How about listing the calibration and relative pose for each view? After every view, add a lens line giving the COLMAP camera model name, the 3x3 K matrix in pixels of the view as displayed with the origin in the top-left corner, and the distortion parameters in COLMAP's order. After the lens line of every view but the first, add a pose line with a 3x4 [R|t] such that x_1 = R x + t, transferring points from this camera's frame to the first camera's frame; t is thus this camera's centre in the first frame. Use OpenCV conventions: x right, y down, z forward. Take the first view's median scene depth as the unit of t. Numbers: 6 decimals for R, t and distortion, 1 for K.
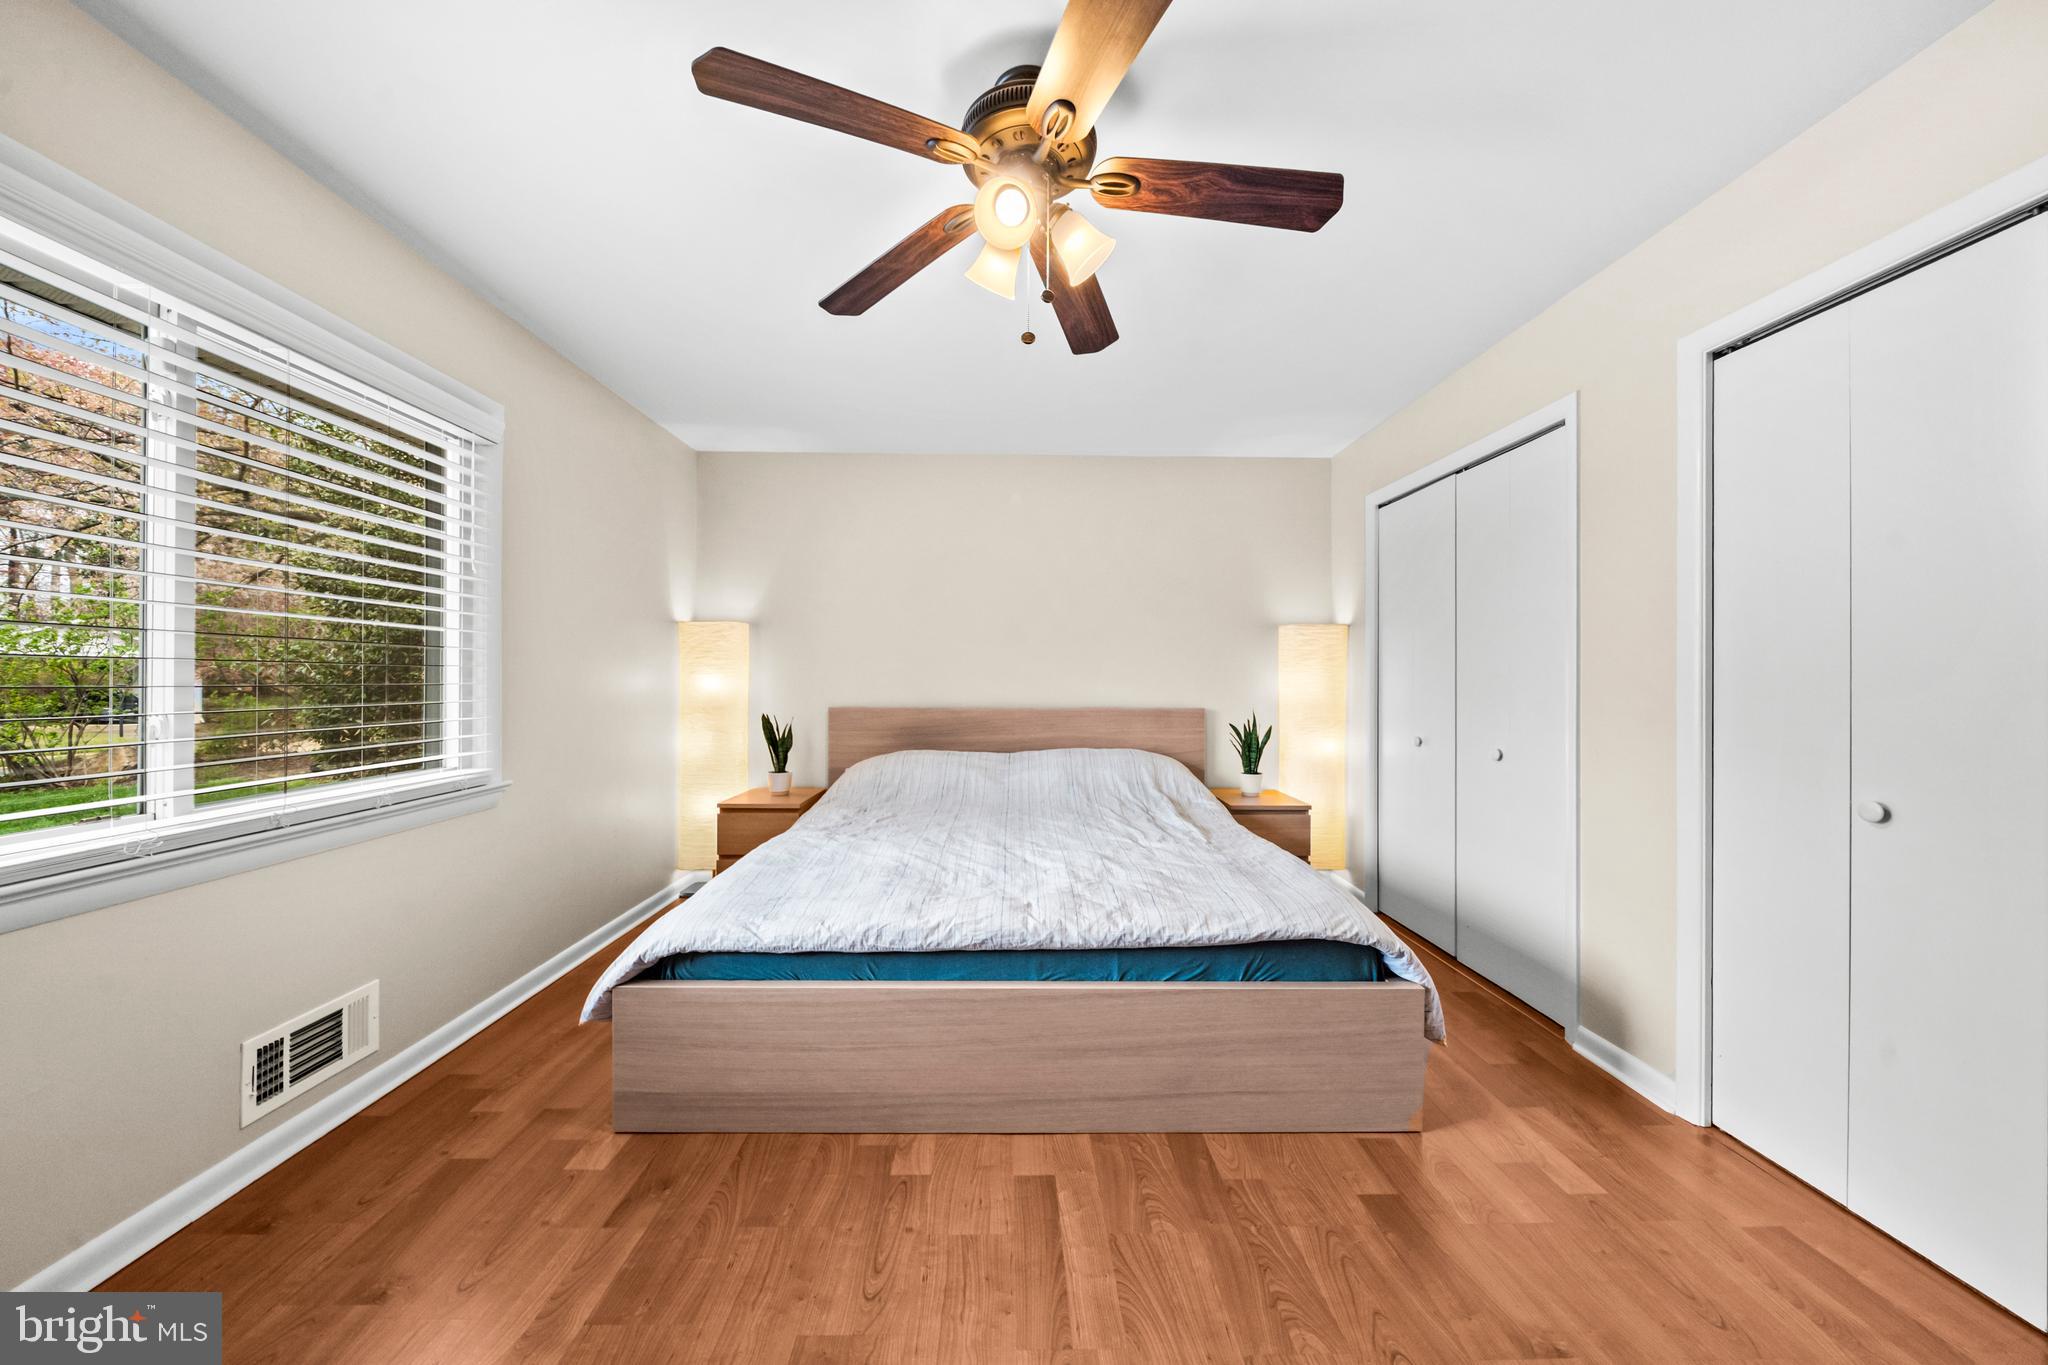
lens RADIAL K [[696.9, 0, 1016.3], [0, 696.9, 678.0], [0, 0, 1]] dist [-0.004100, -0.000215]
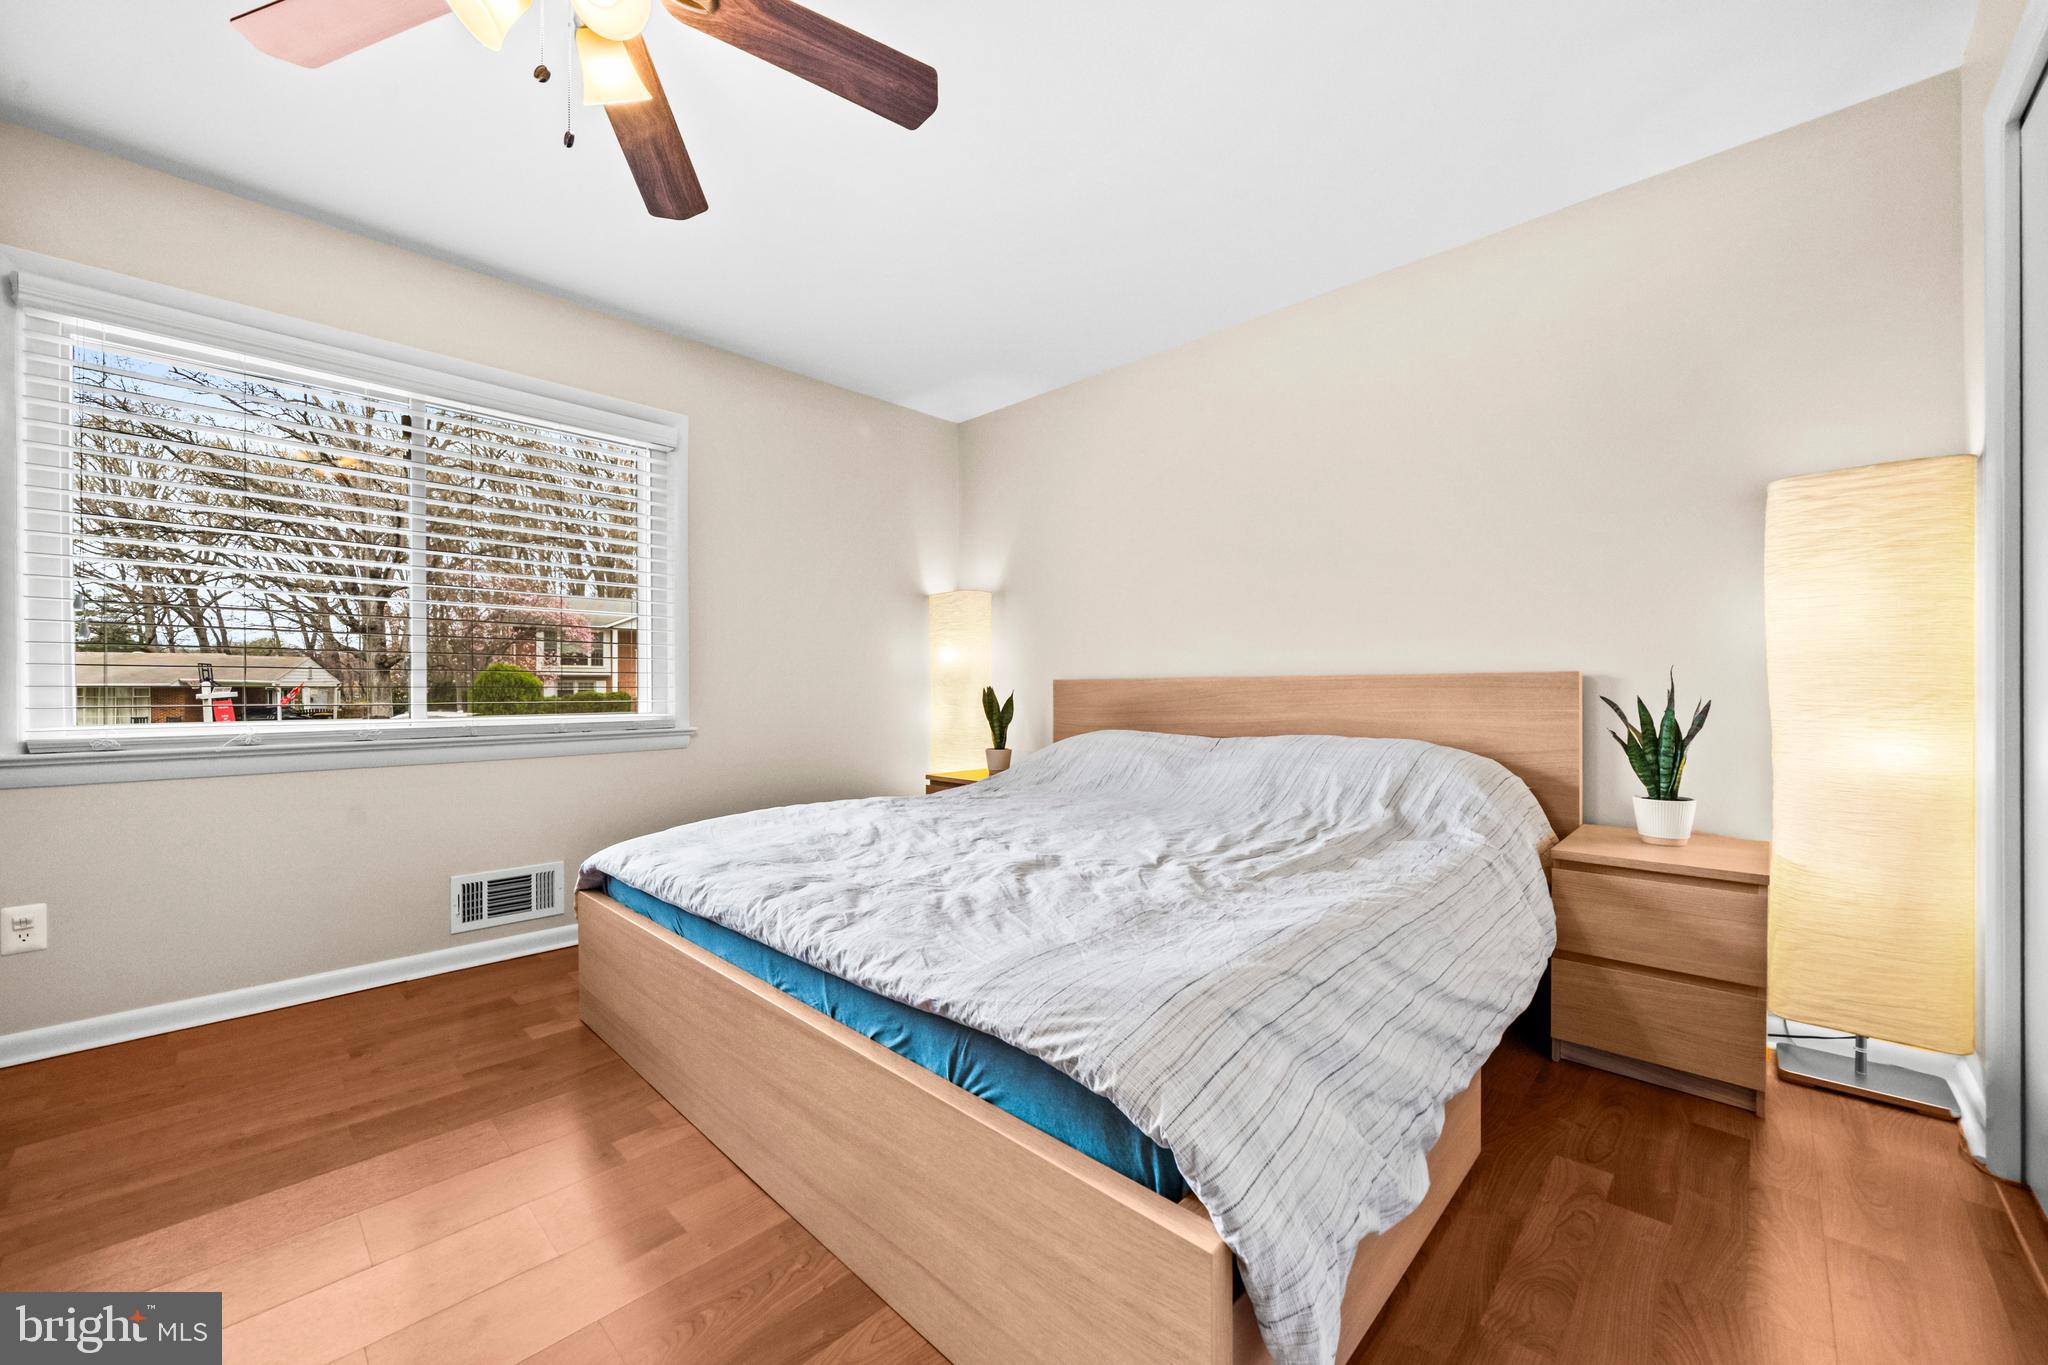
lens RADIAL K [[772.7, 0, 1024.9], [0, 772.7, 689.0], [0, 0, 1]] dist [-0.003012, -0.000372]
pose [[0.714840, -0.005288, -0.699268, 0.620681], [0.006225, 0.999980, -0.001198, 0.088119], [0.699261, -0.003497, 0.714858, 0.452523]]
